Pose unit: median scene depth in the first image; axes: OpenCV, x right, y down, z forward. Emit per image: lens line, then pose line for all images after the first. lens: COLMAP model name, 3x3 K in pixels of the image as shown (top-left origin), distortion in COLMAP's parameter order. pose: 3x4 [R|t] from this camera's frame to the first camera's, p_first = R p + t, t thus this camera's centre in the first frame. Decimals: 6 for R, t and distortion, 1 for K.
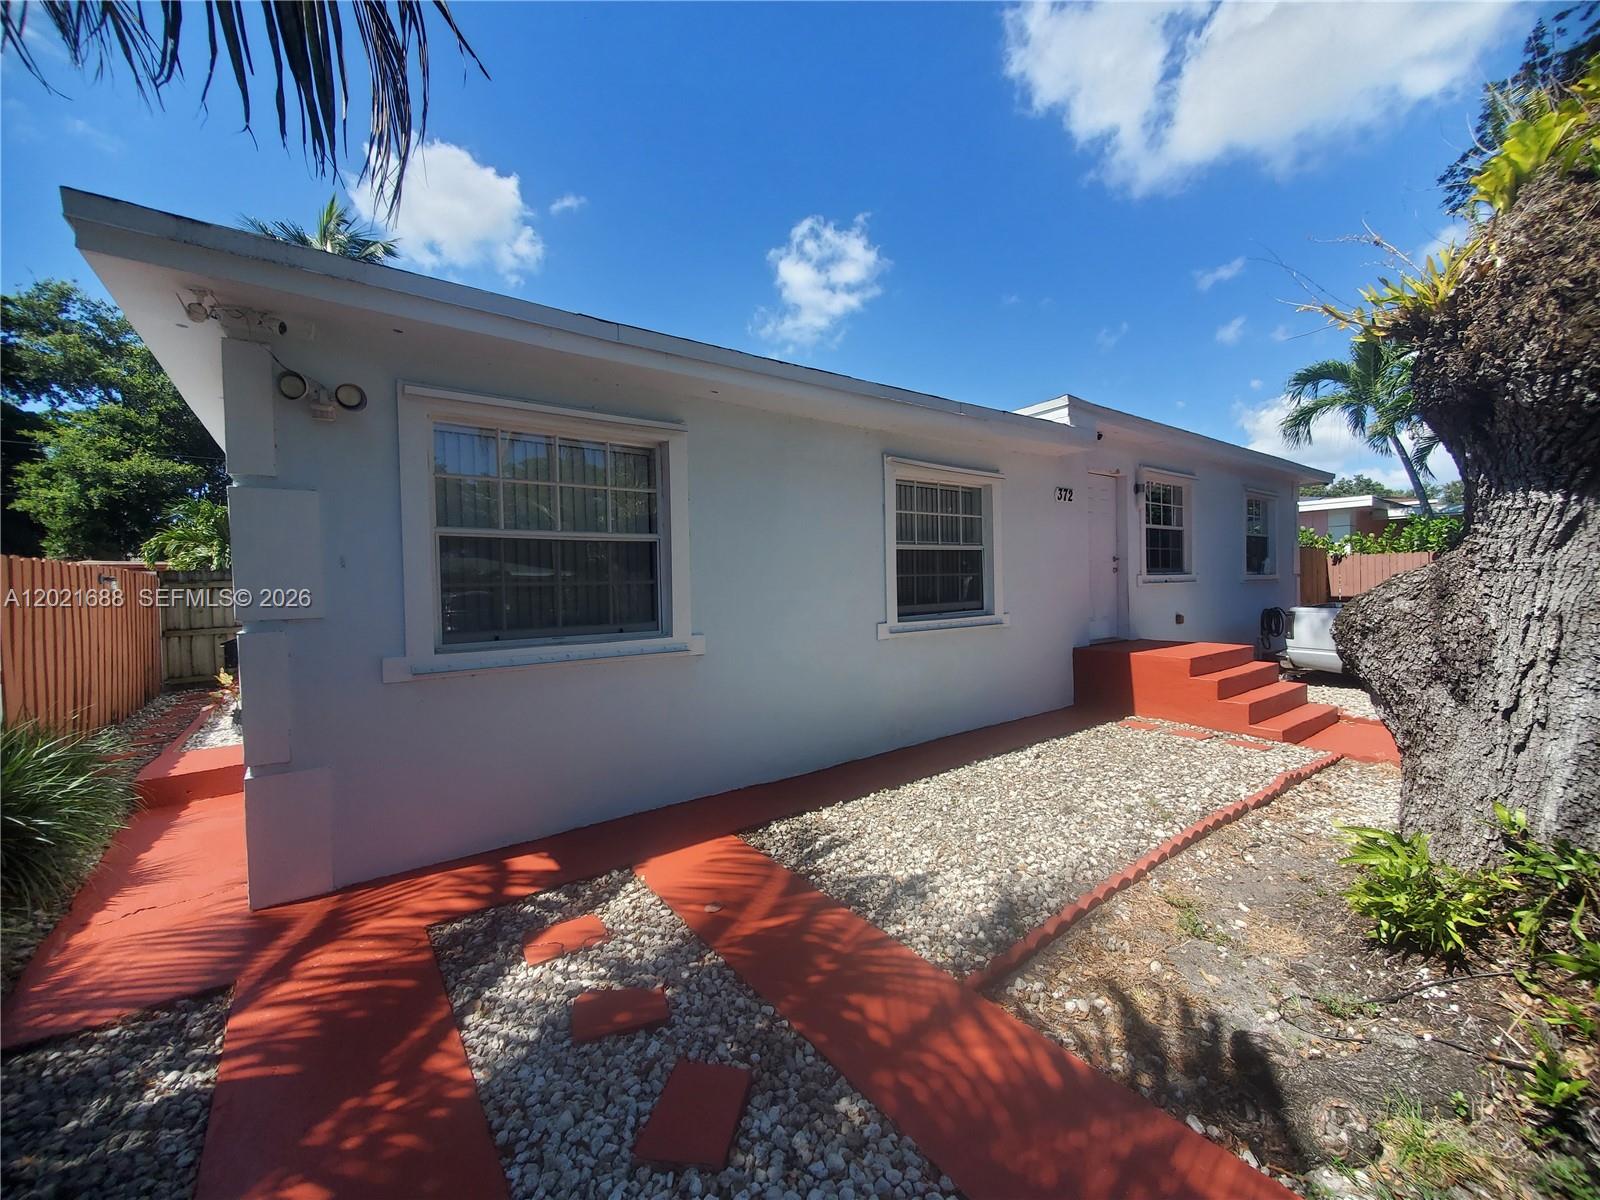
lens RADIAL K [[630.7, 0, 800.0], [0, 630.7, 600.0], [0, 0, 1]] dist [-0.000135, 0.000059]
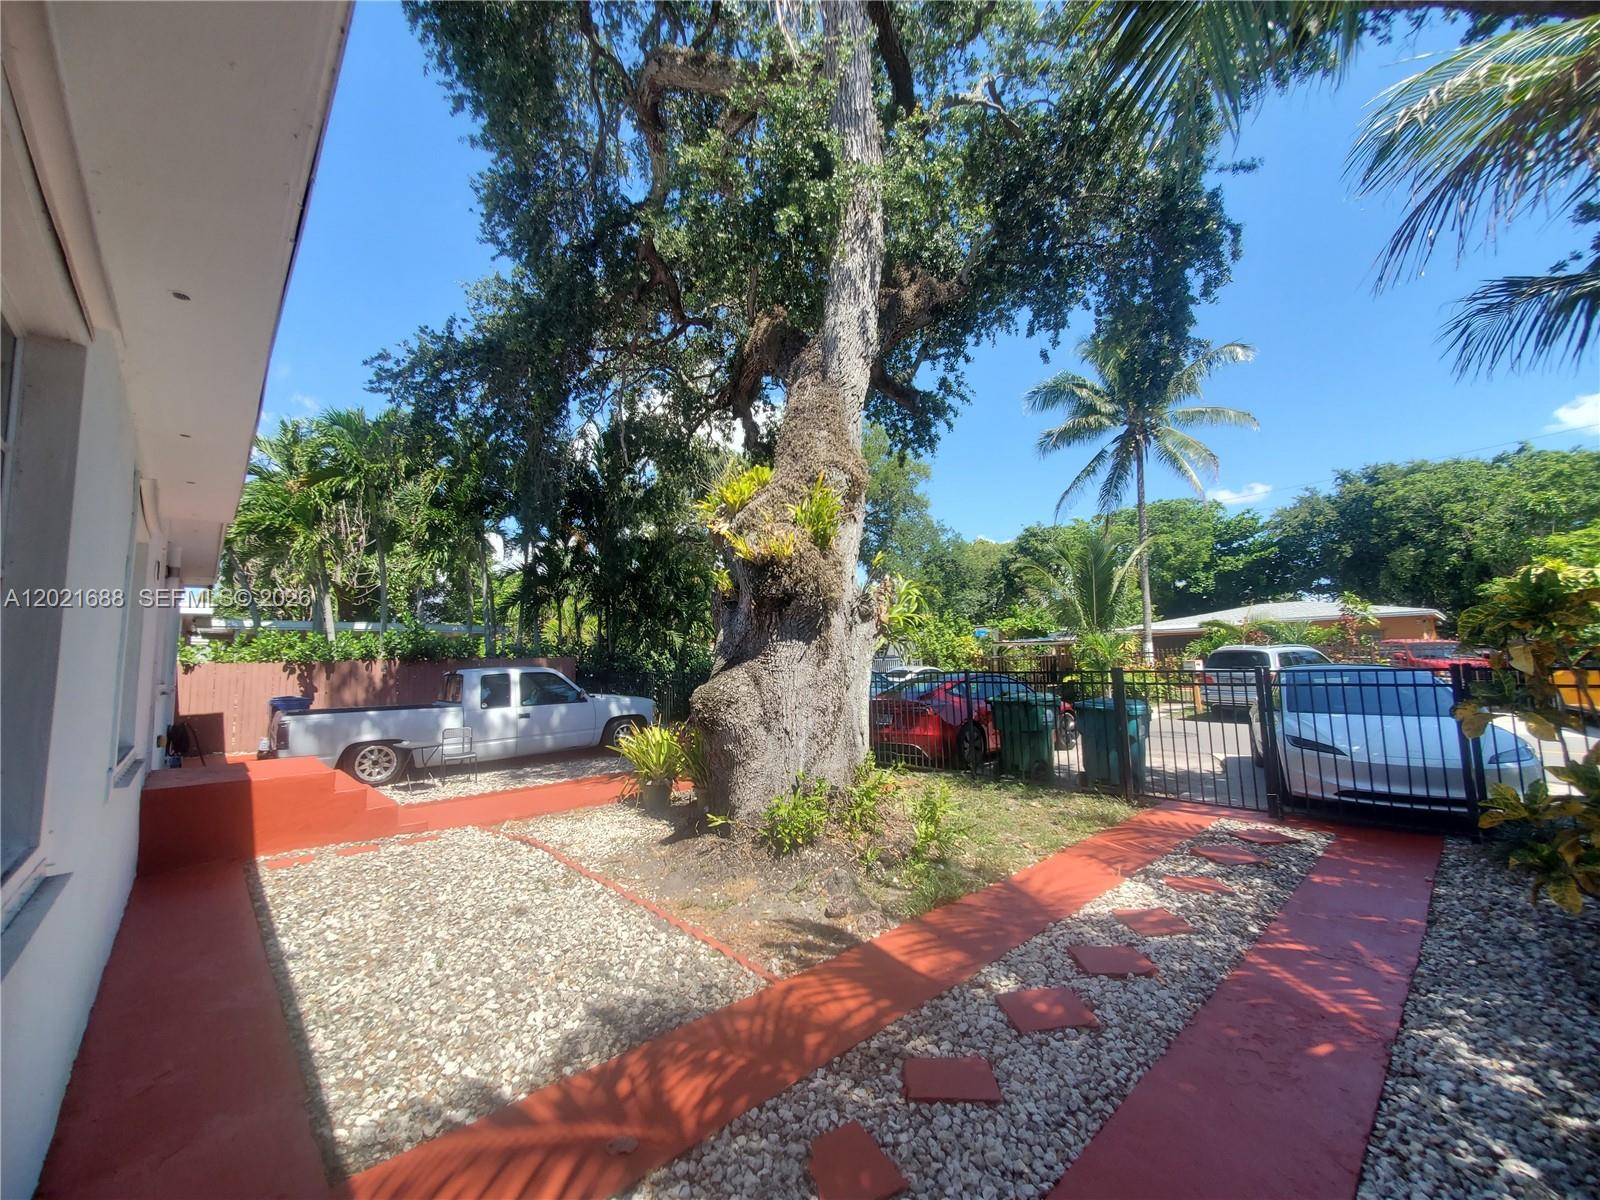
lens RADIAL K [[644.0, 0, 829.3], [0, 644.0, 597.3], [0, 0, 1]] dist [-0.000115, -0.000008]
pose [[-0.139740, 0.118120, 0.983118, -0.696667], [0.059004, 0.992088, -0.110811, -0.023678], [-0.988429, 0.042523, -0.145604, 0.613328]]
